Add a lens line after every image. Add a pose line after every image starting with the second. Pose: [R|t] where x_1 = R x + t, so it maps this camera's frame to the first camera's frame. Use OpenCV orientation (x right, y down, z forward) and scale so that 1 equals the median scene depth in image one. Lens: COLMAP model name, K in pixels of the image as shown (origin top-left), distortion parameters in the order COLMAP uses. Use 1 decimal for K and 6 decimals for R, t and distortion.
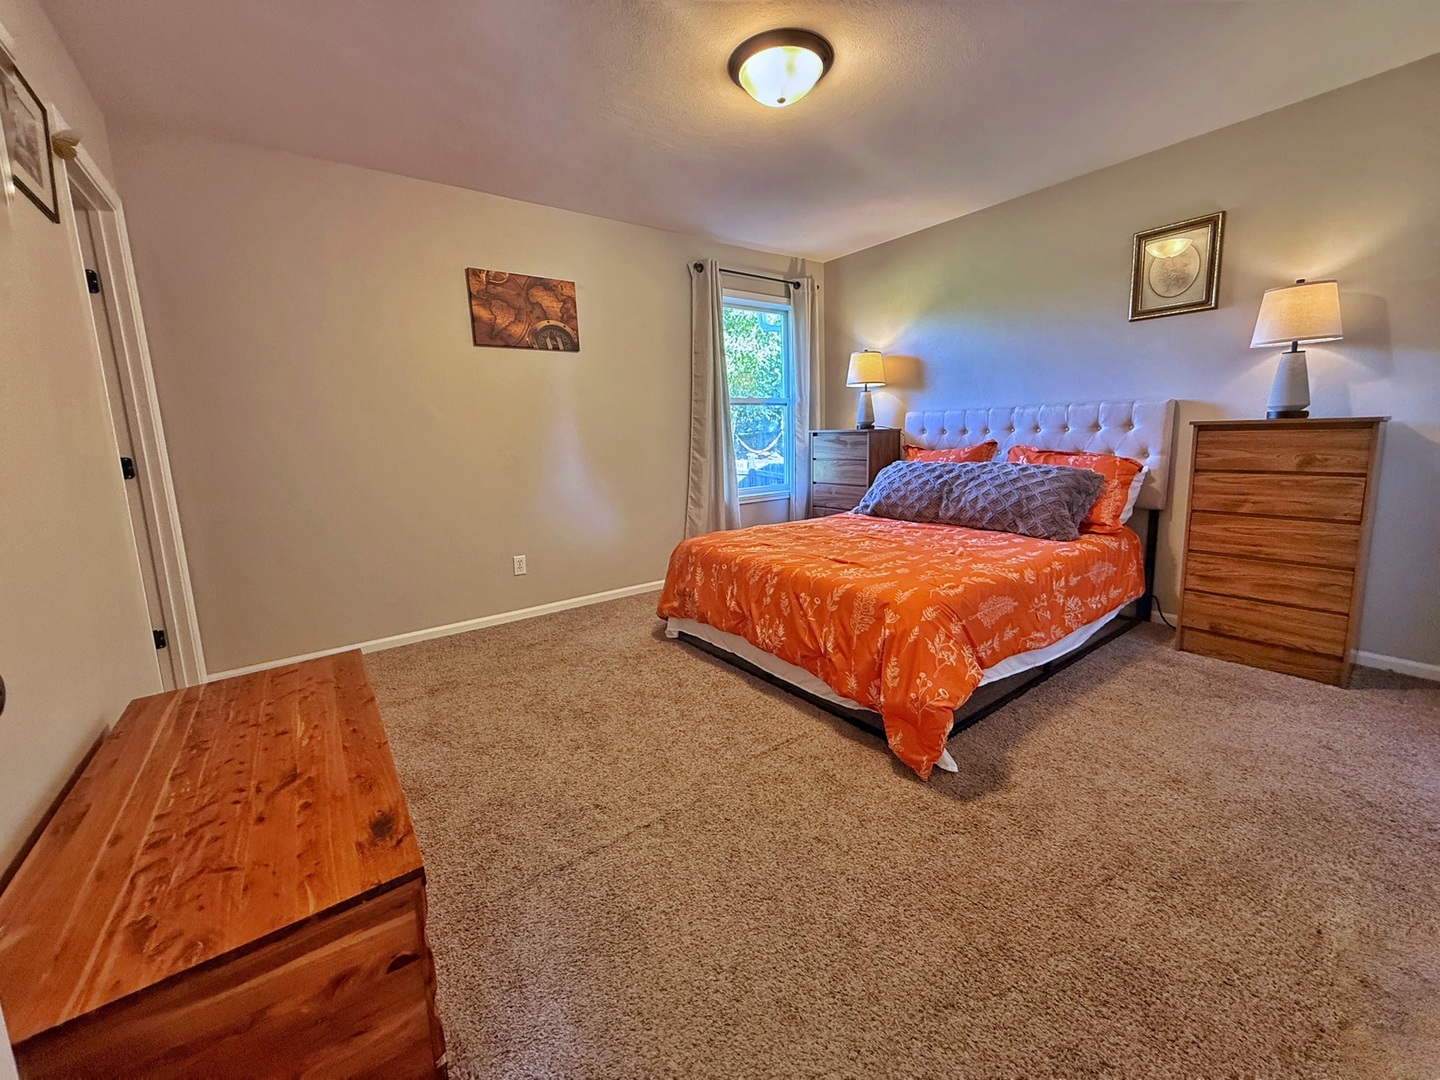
lens RADIAL K [[573.1, 0, 705.1], [0, 573.1, 533.6], [0, 0, 1]] dist [0.002157, 0.000436]
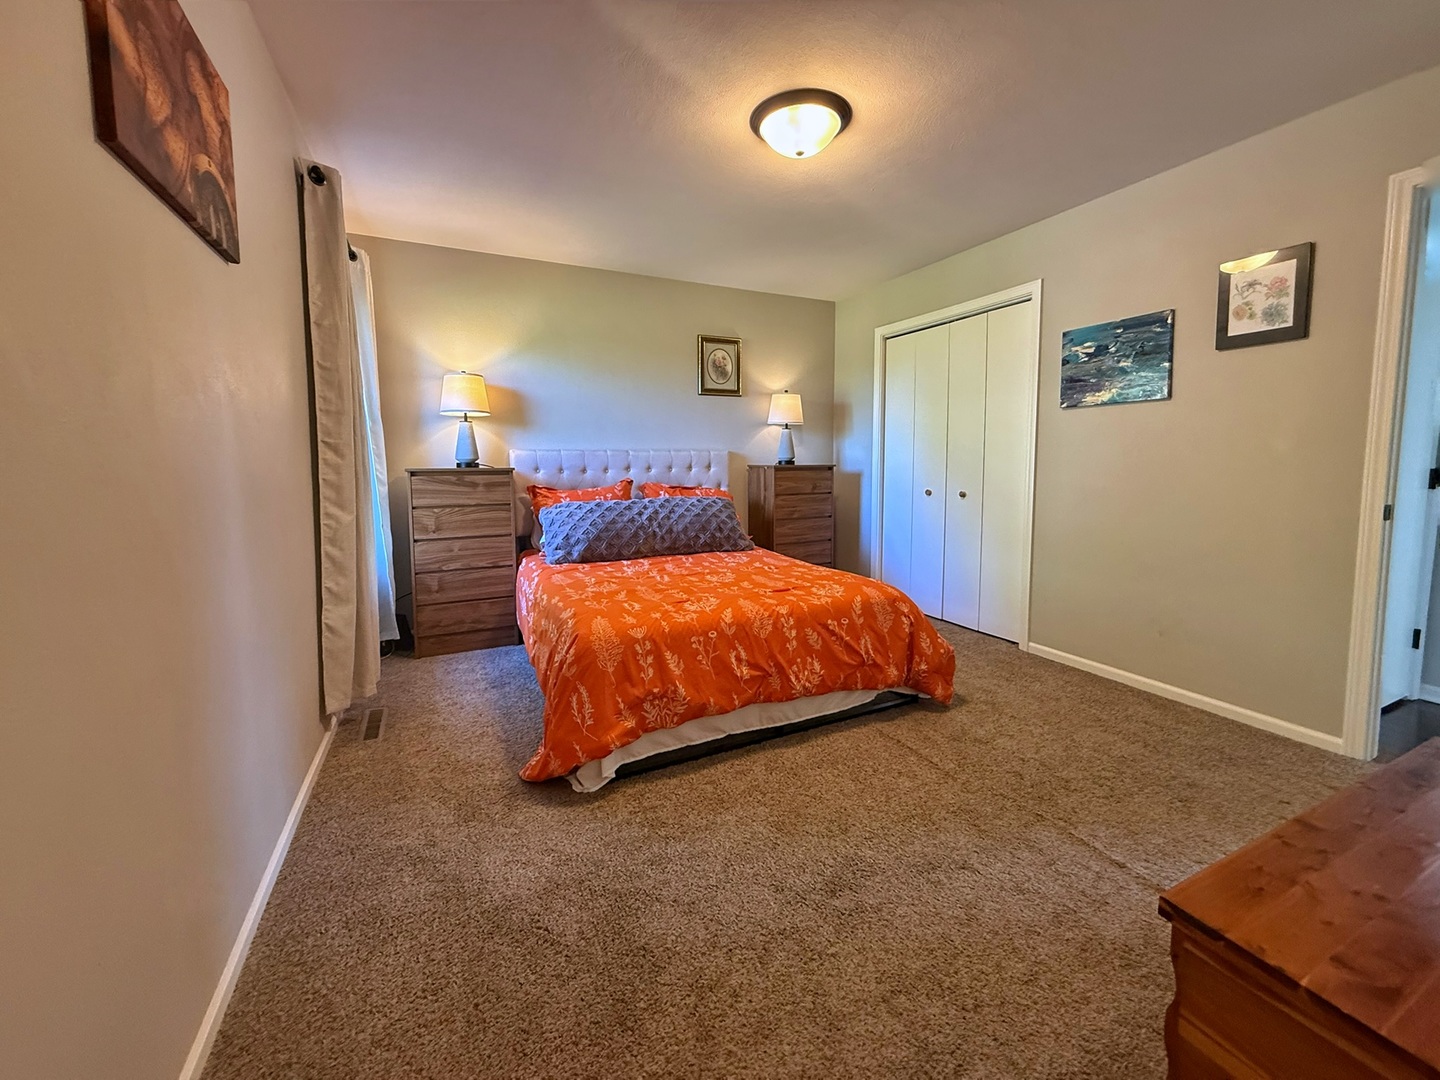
lens RADIAL K [[573.1, 0, 709.5], [0, 573.1, 538.8], [0, 0, 1]] dist [0.002157, 0.000436]
pose [[0.166422, -0.102737, 0.980688, -0.805046], [0.176426, 0.981611, 0.072894, -0.142901], [-0.970143, 0.160888, 0.181487, 0.928299]]
